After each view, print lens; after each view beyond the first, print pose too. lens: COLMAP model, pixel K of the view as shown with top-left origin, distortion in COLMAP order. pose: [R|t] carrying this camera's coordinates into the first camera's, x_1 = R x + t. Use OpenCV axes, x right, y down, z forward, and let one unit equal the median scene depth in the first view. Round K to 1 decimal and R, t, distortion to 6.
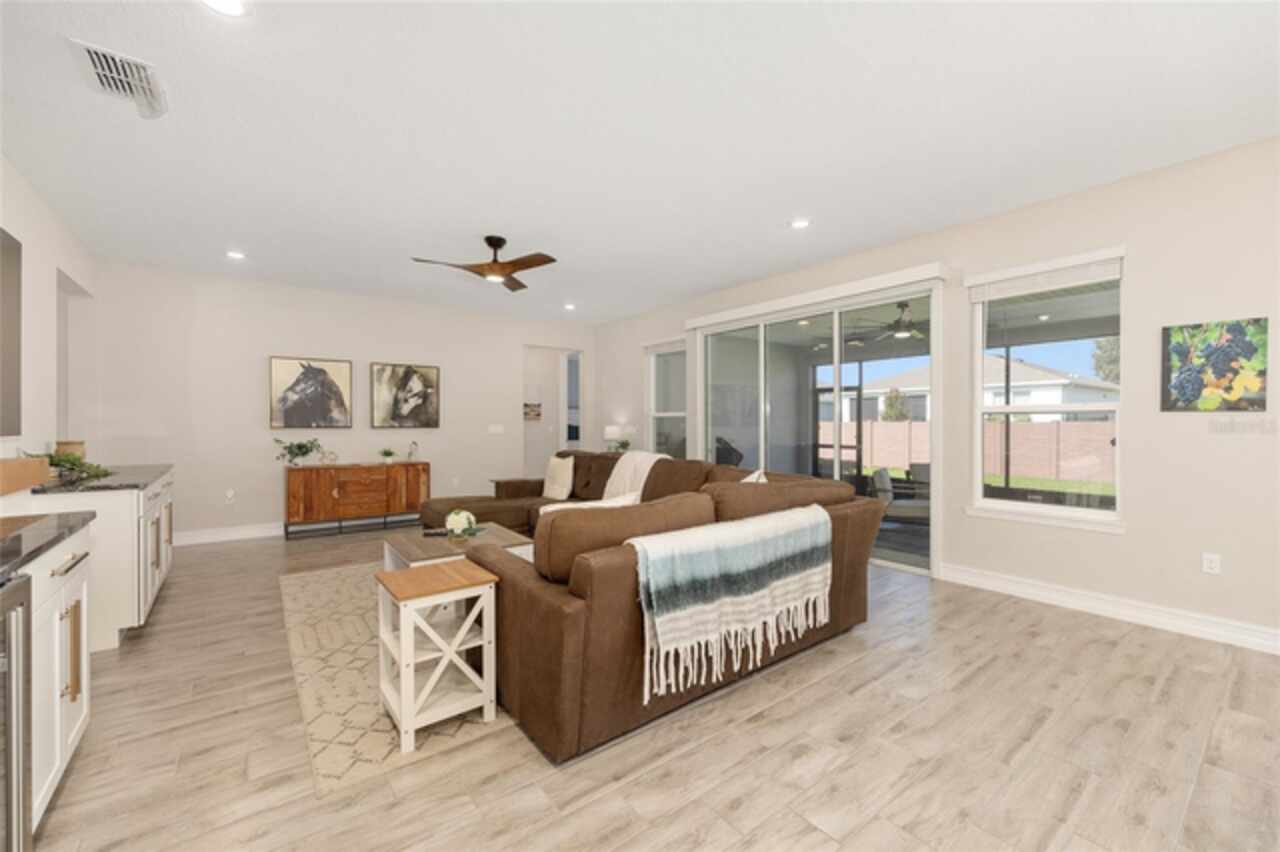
lens RADIAL K [[516.3, 0, 645.6], [0, 516.3, 422.0], [0, 0, 1]] dist [-0.002289, 0.000906]
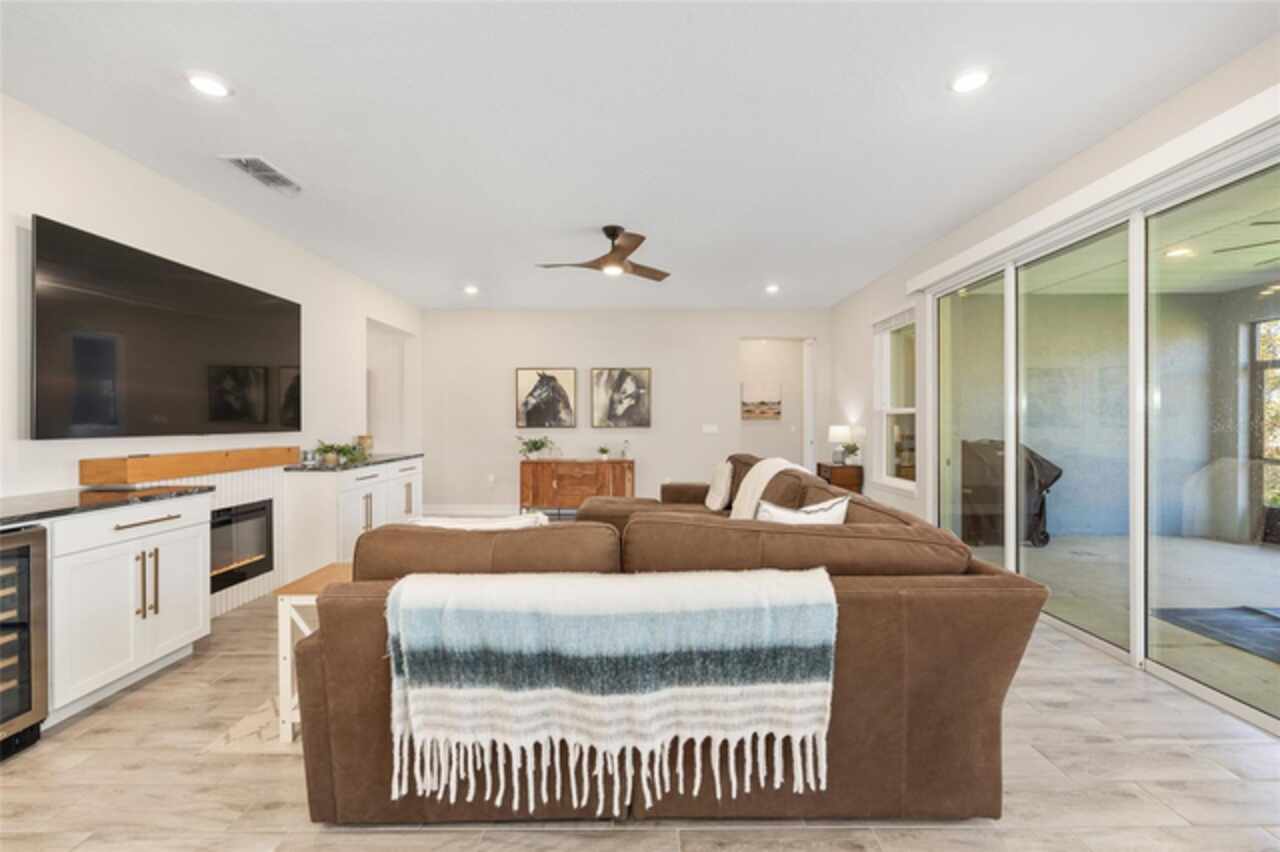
lens RADIAL K [[516.3, 0, 642.8], [0, 516.3, 424.1], [0, 0, 1]] dist [-0.002289, 0.000906]
pose [[0.787720, 0.000389, -0.616034, 0.256333], [0.002787, 0.999987, 0.004195, 0.000421], [0.616028, -0.005021, 0.787709, 0.218987]]
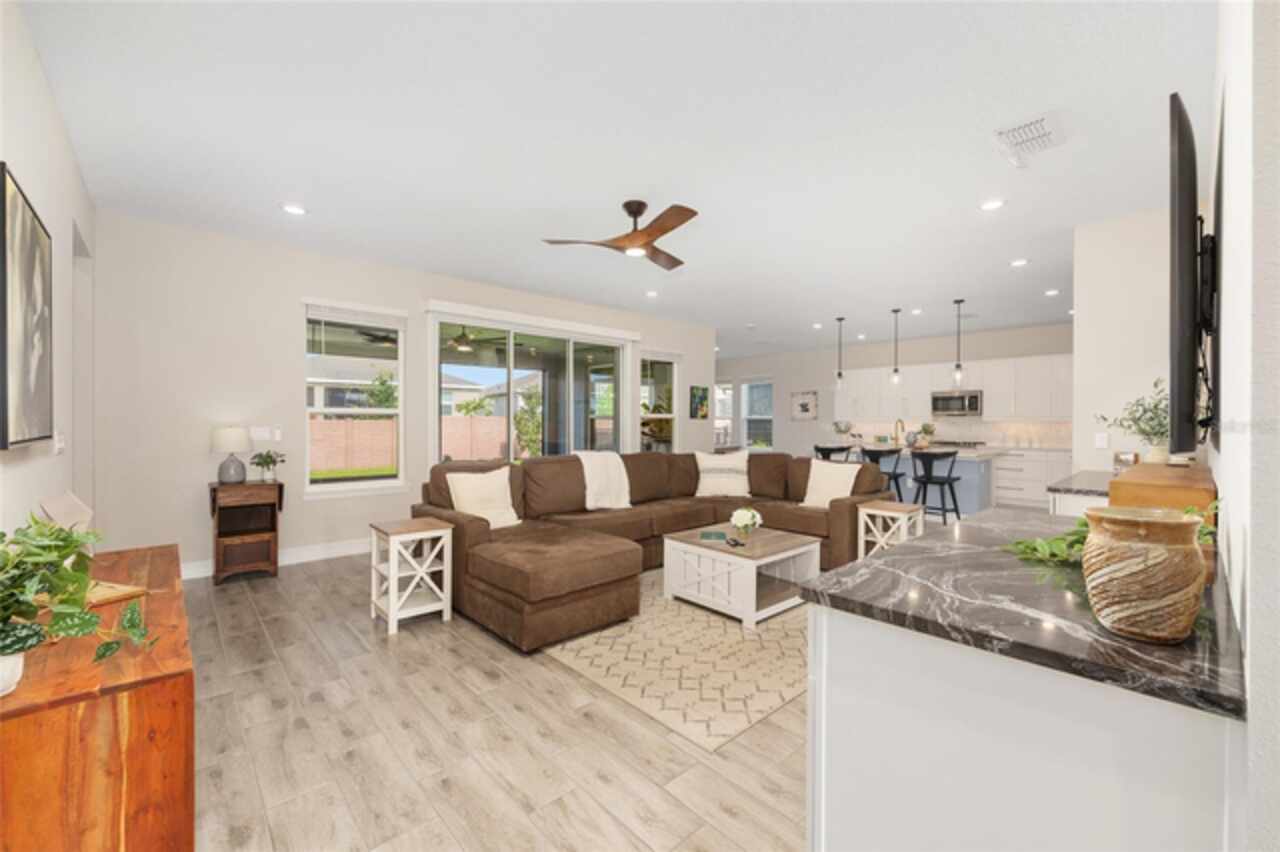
lens RADIAL K [[516.3, 0, 641.8], [0, 516.3, 424.0], [0, 0, 1]] dist [-0.002289, 0.000906]
pose [[-0.070595, -0.003569, 0.997499, -0.866782], [-0.006536, 0.999974, 0.003116, -0.001469], [-0.997484, -0.006300, -0.070616, 0.813895]]
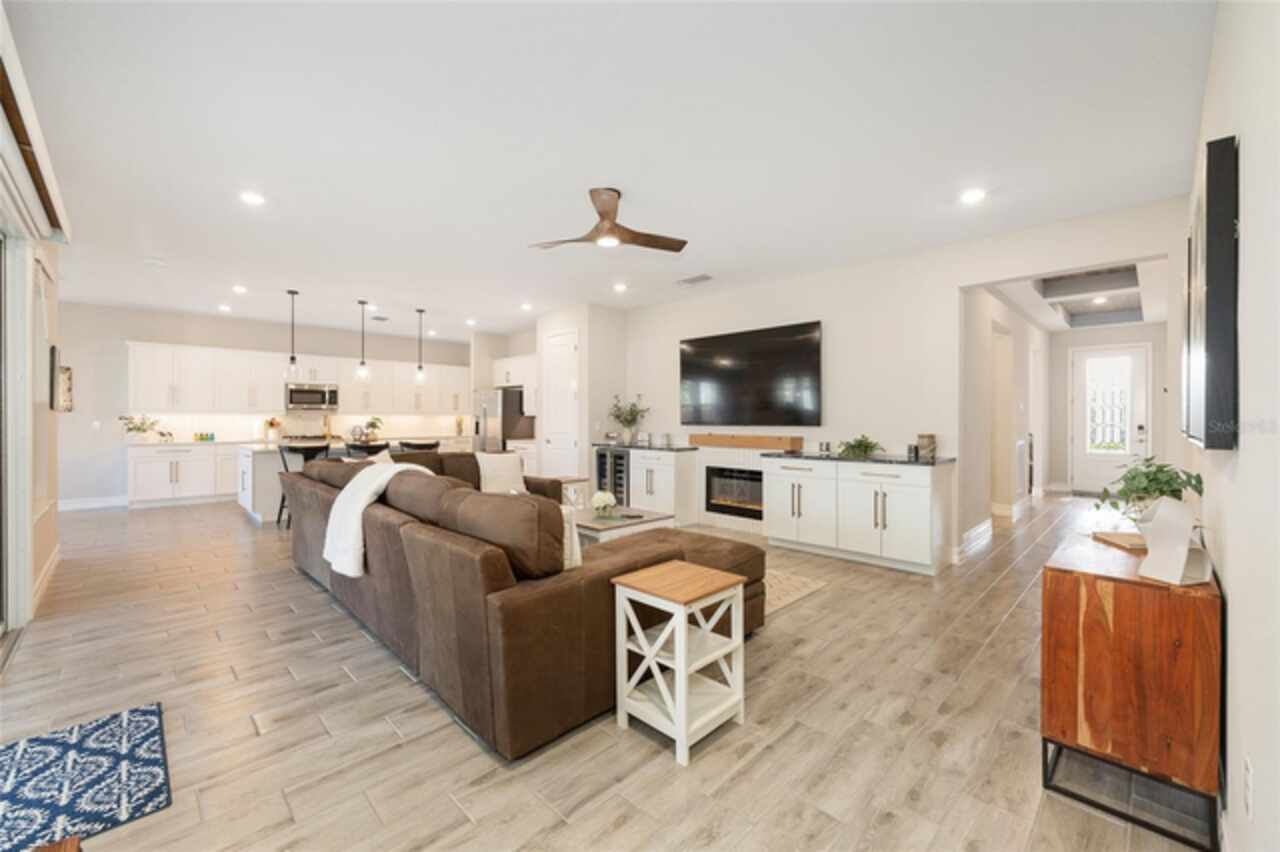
lens RADIAL K [[516.3, 0, 645.6], [0, 516.3, 422.6], [0, 0, 1]] dist [-0.002289, 0.000906]
pose [[-0.993497, 0.000628, -0.113860, -0.203445], [-0.000108, 0.999979, 0.006452, 0.001085], [0.113861, 0.006422, -0.993476, 1.395963]]
